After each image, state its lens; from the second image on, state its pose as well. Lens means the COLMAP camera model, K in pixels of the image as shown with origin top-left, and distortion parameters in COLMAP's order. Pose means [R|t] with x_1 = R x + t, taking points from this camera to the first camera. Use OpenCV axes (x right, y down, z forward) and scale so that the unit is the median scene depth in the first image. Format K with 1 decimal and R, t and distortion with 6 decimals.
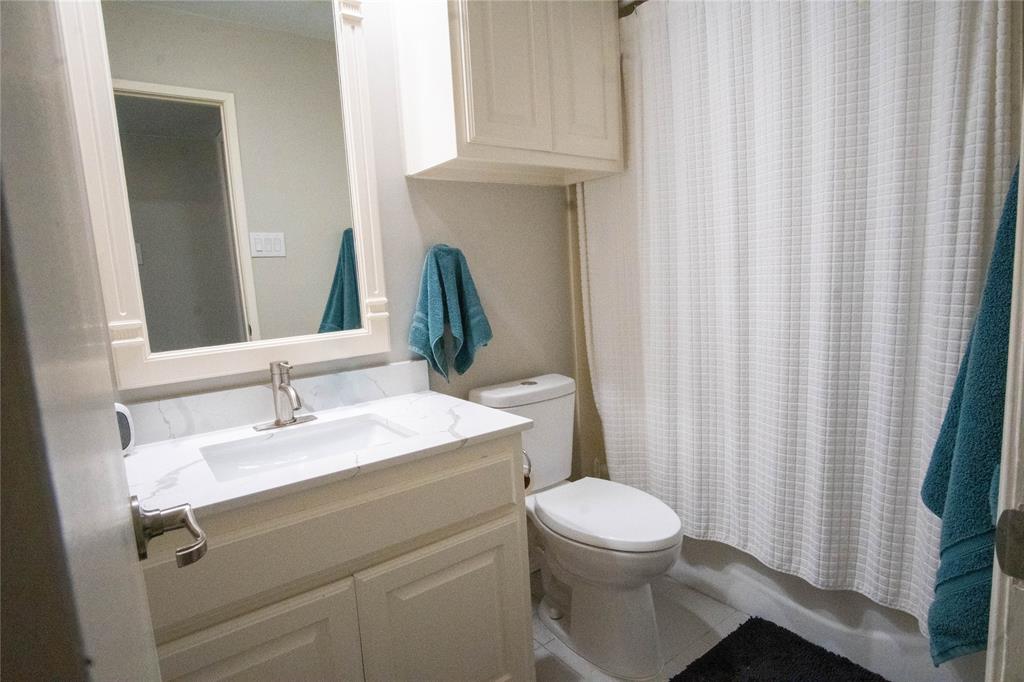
lens RADIAL K [[608.2, 0, 501.5], [0, 608.2, 345.7], [0, 0, 1]] dist [-0.024701, -0.000139]
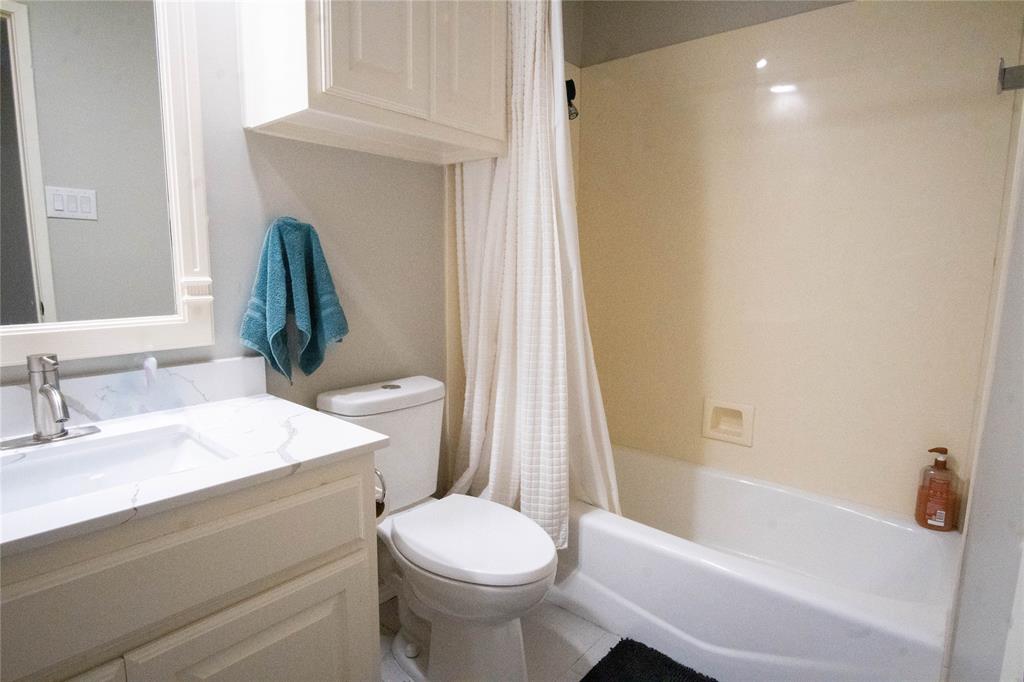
lens RADIAL K [[552.9, 0, 512.0], [0, 552.9, 344.6], [0, 0, 1]] dist [0.002195, -0.000953]
pose [[0.974321, 0.034891, 0.222445, 0.037169], [-0.038812, 0.999158, 0.013278, -0.016074], [-0.221794, -0.021571, 0.974855, 0.202713]]
